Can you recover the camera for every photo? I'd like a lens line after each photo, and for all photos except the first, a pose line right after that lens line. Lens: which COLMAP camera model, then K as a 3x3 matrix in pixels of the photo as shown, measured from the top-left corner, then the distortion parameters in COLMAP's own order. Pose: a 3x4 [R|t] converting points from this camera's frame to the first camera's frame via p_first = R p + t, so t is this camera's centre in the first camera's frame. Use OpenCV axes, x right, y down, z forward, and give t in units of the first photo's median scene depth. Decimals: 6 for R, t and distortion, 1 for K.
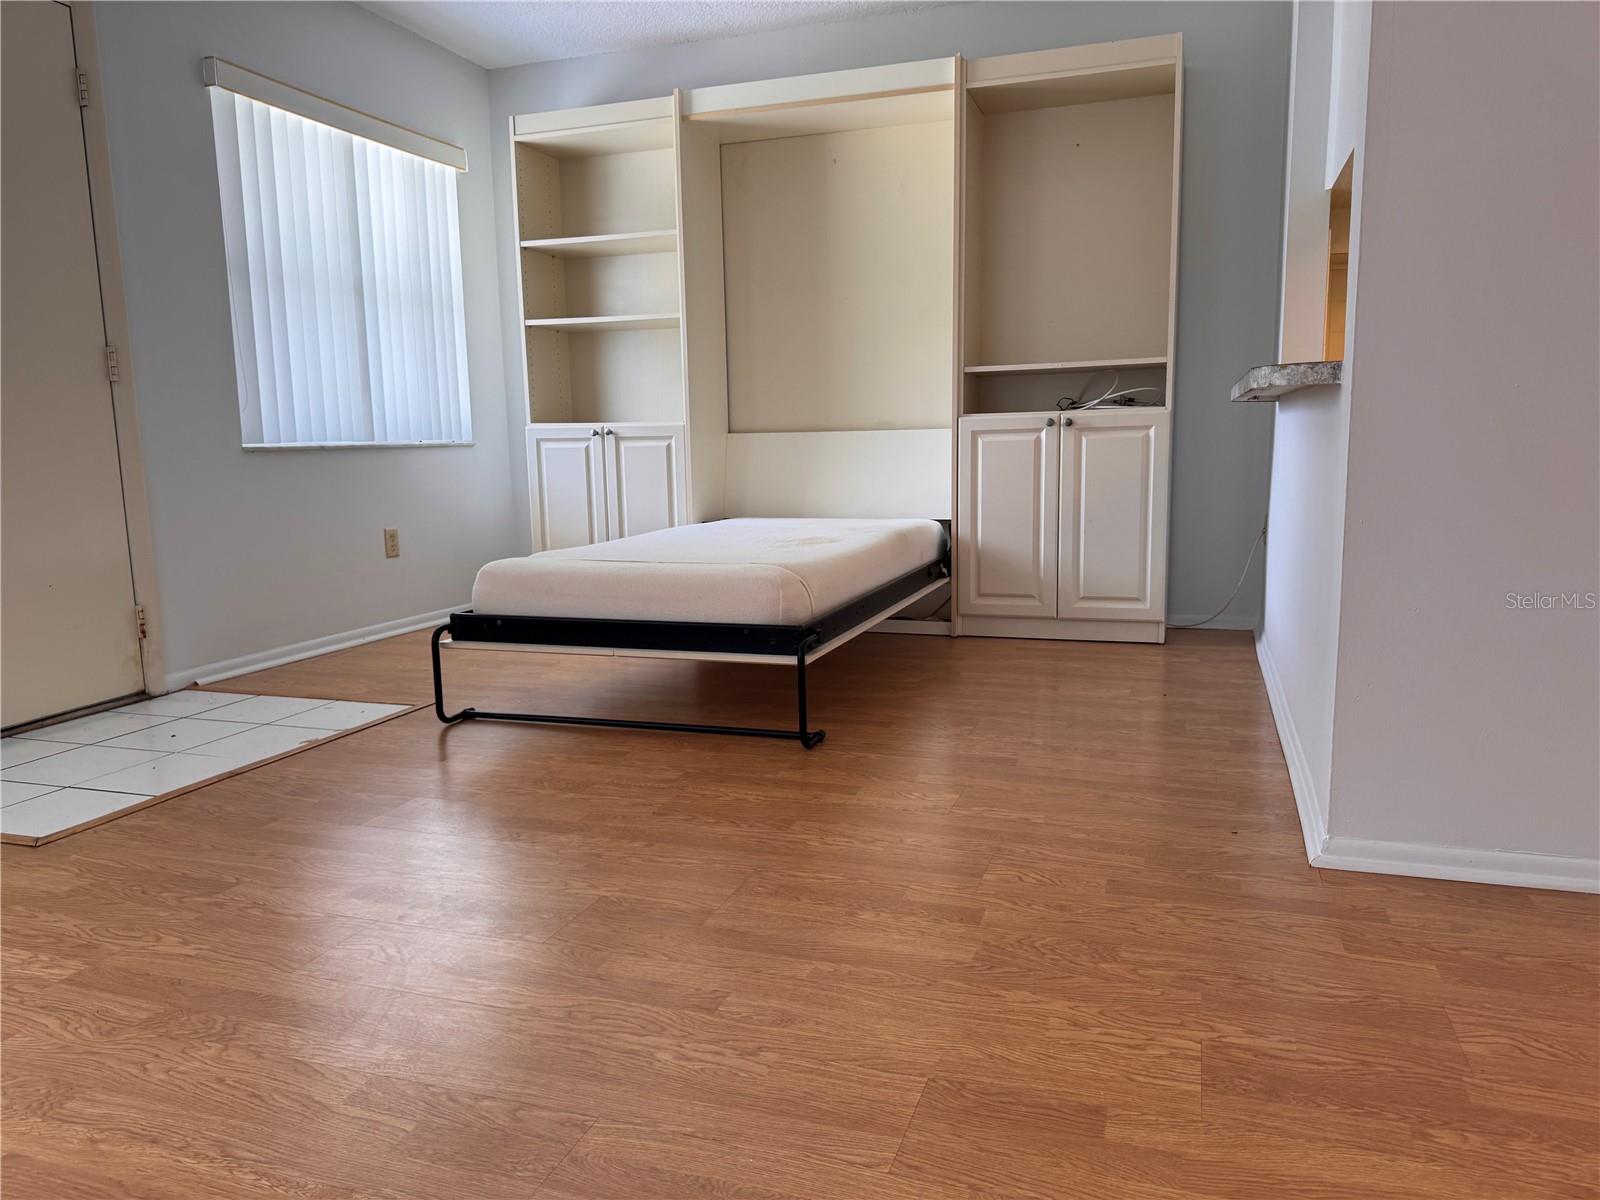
lens RADIAL K [[1134.7, 0, 807.6], [0, 1134.7, 603.4], [0, 0, 1]] dist [0.091941, -0.112928]
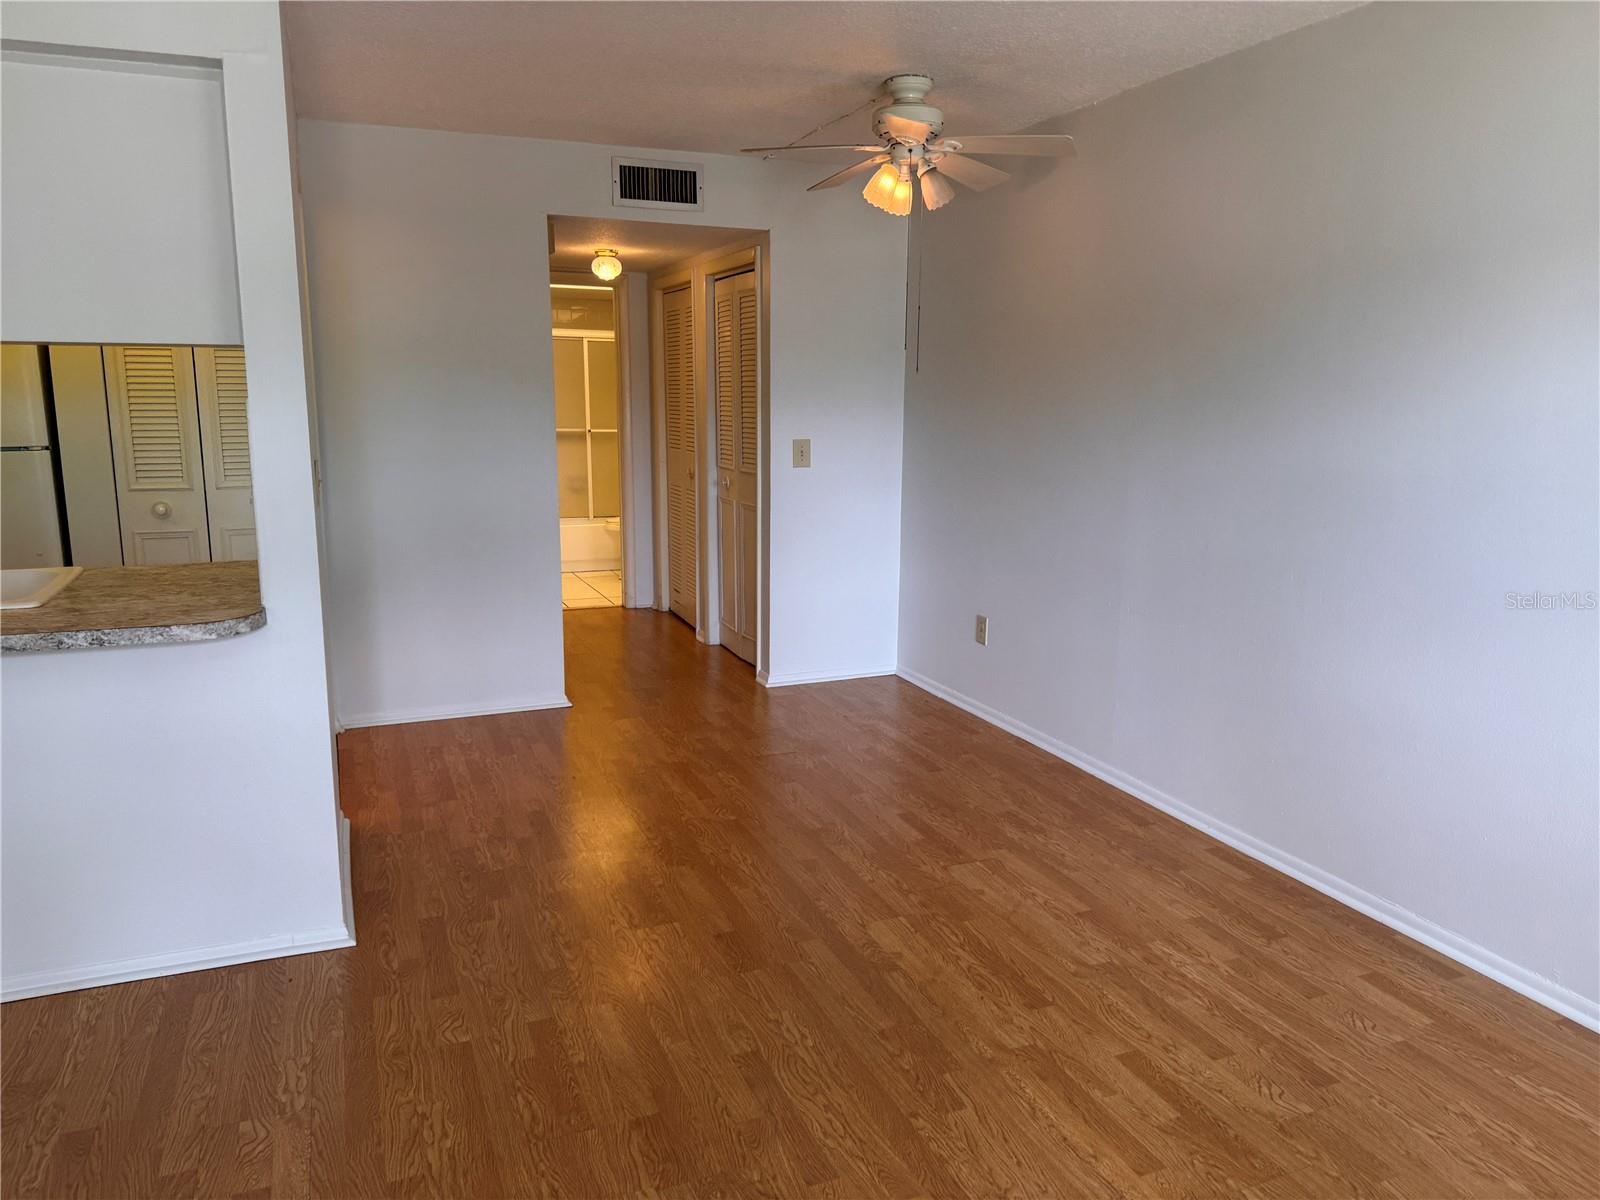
lens RADIAL K [[1106.1, 0, 793.7], [0, 1106.1, 599.2], [0, 0, 1]] dist [0.115751, -0.187358]
pose [[-0.650714, -0.131575, 0.747836, -0.453624], [0.111495, 0.957641, 0.265503, -0.246821], [-0.751093, 0.256146, -0.608481, 0.662154]]
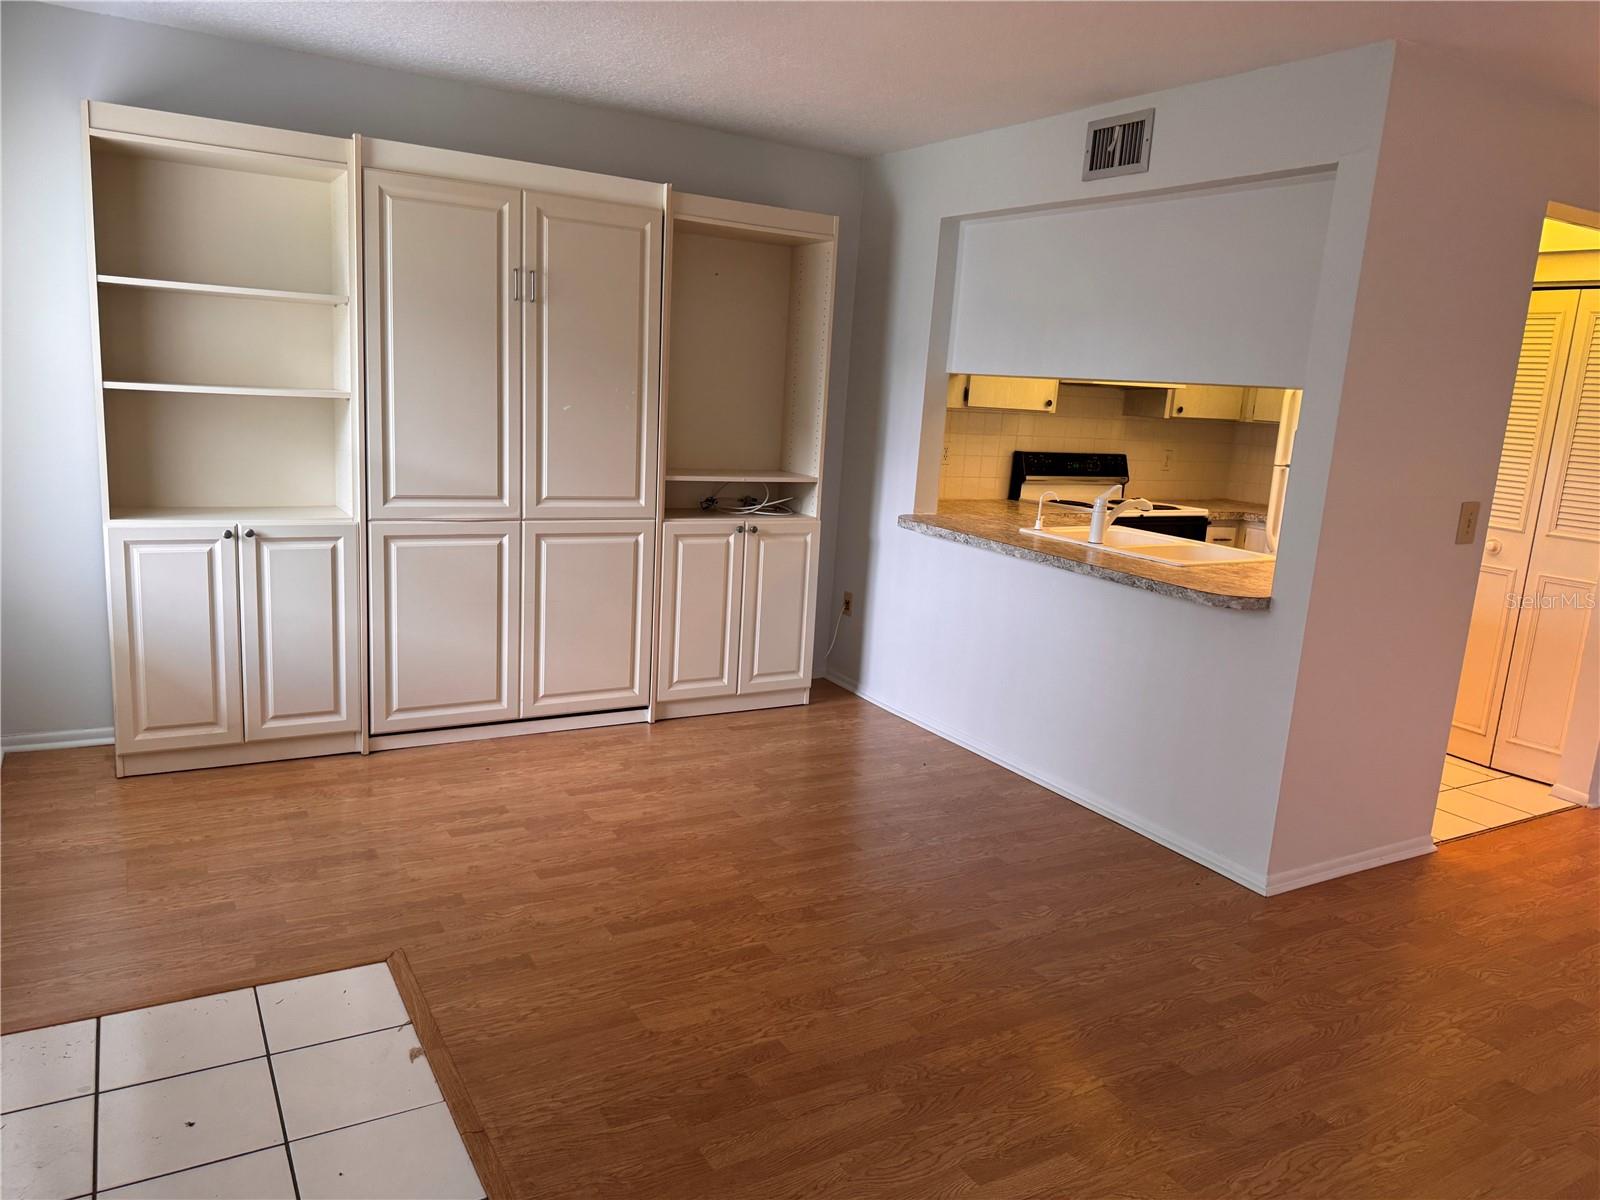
lens RADIAL K [[1119.5, 0, 796.3], [0, 1119.5, 606.8], [0, 0, 1]] dist [0.066068, -0.108316]
pose [[0.651862, -0.090312, 0.752941, -0.601236], [0.034161, 0.995372, 0.089815, -0.180584], [-0.757568, -0.032826, 0.651931, 0.226418]]
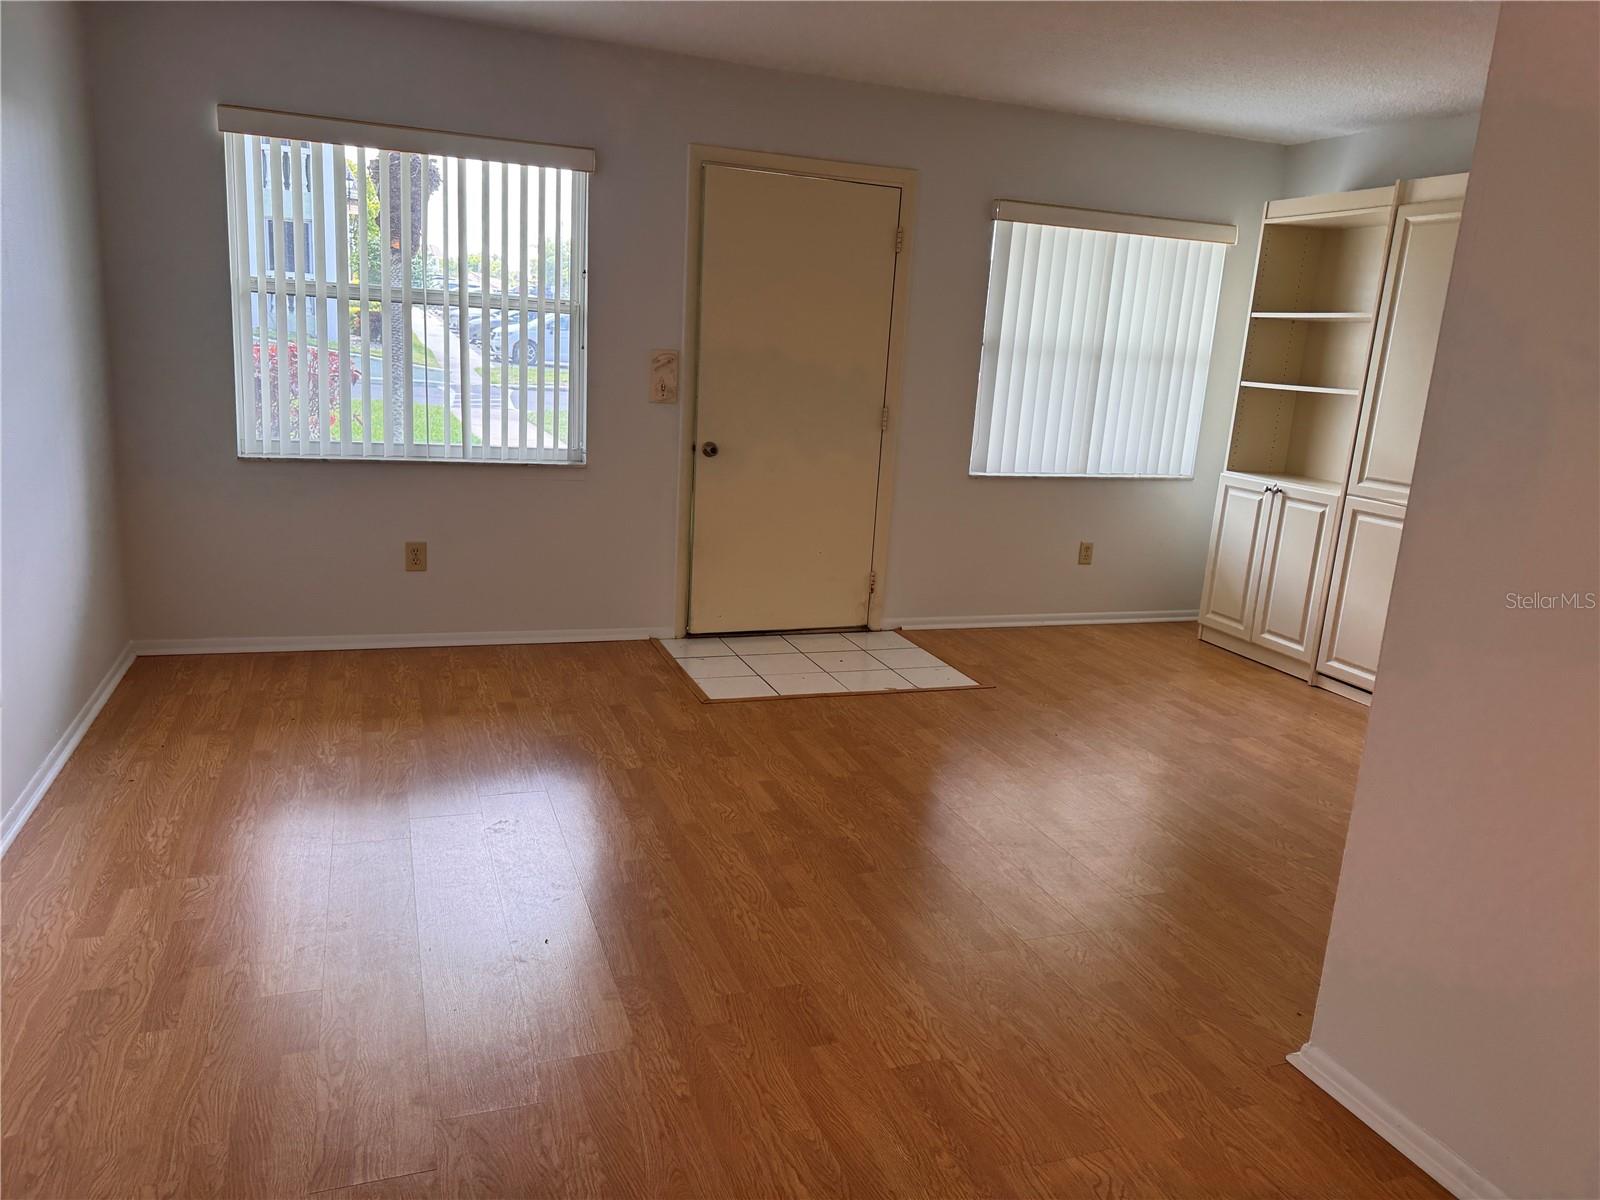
lens RADIAL K [[1119.5, 0, 796.3], [0, 1119.5, 606.8], [0, 0, 1]] dist [0.066068, -0.108316]
pose [[0.621685, 0.235848, -0.746916, 0.428606], [-0.183335, 0.970916, 0.153983, -0.143021], [0.761509, 0.041207, 0.646843, -0.053477]]
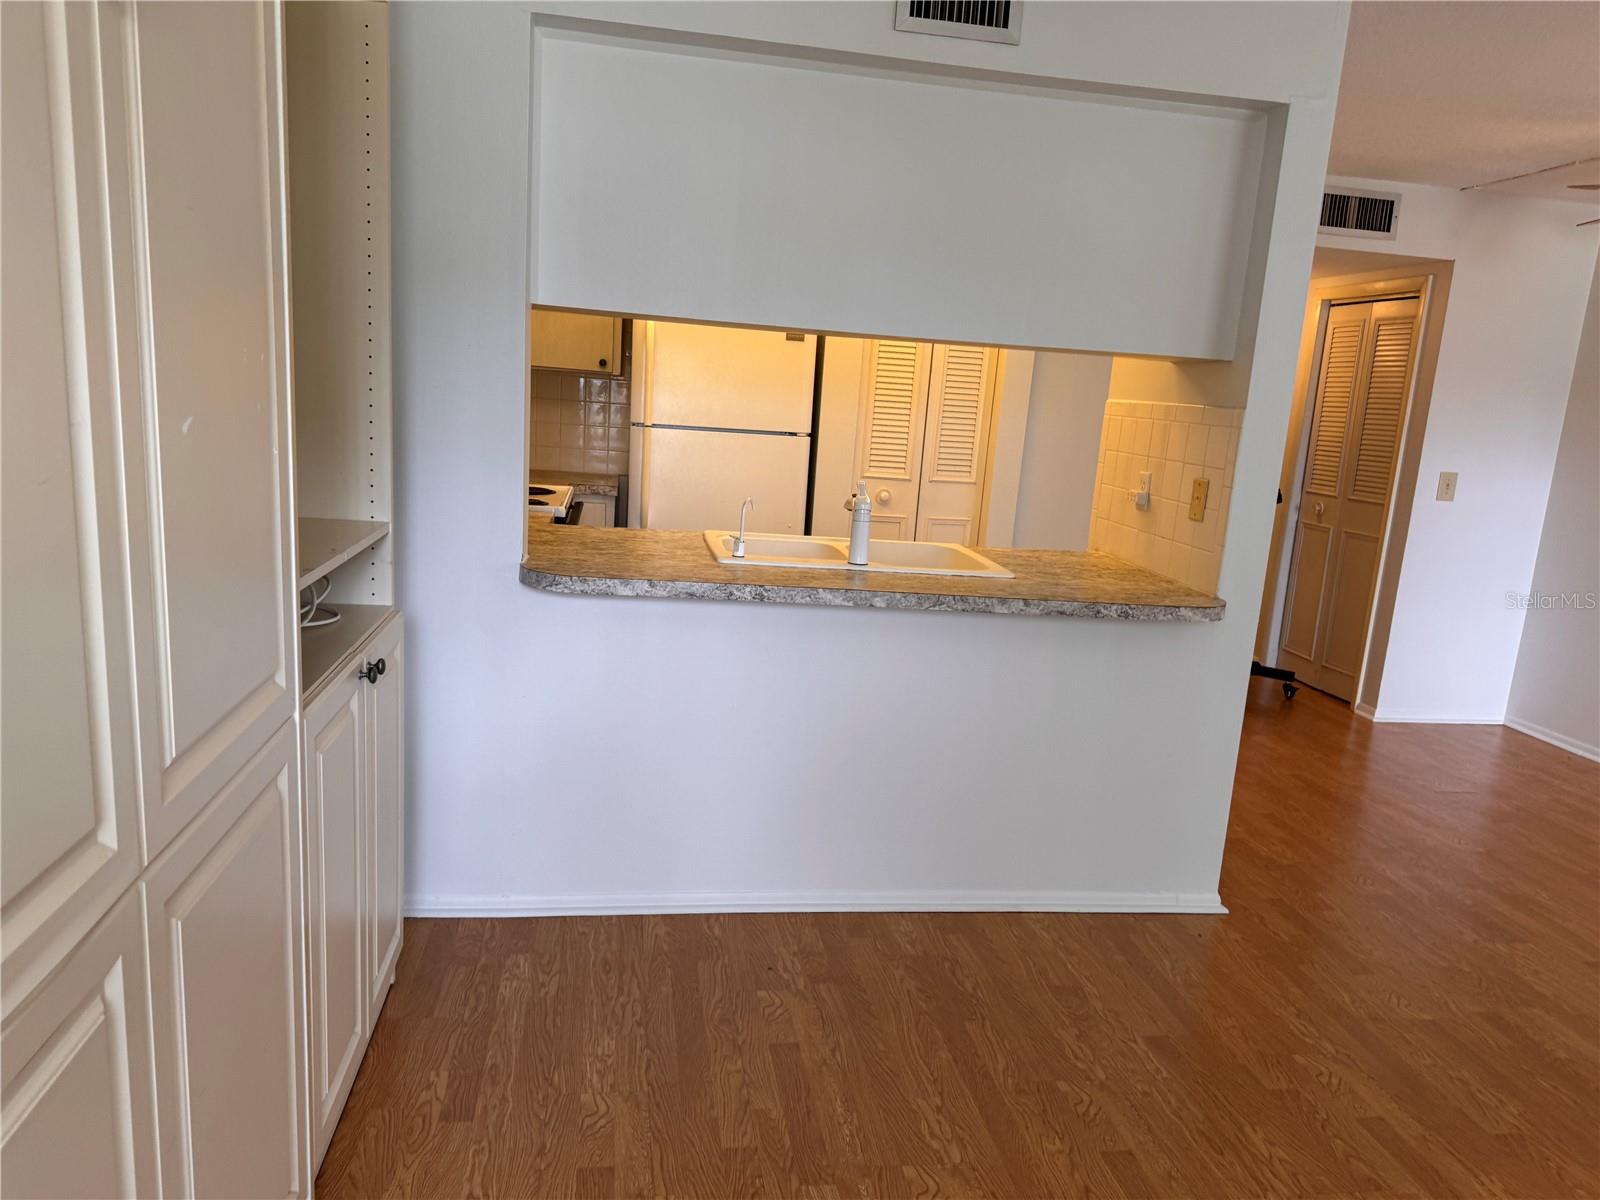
lens RADIAL K [[1144.7, 0, 827.1], [0, 1144.7, 606.6], [0, 0, 1]] dist [0.010932, 0.001135]
pose [[-0.476413, -0.185211, 0.859492, -0.281614], [0.059940, 0.968444, 0.241914, -0.291013], [-0.877176, 0.166769, -0.450278, 1.048401]]
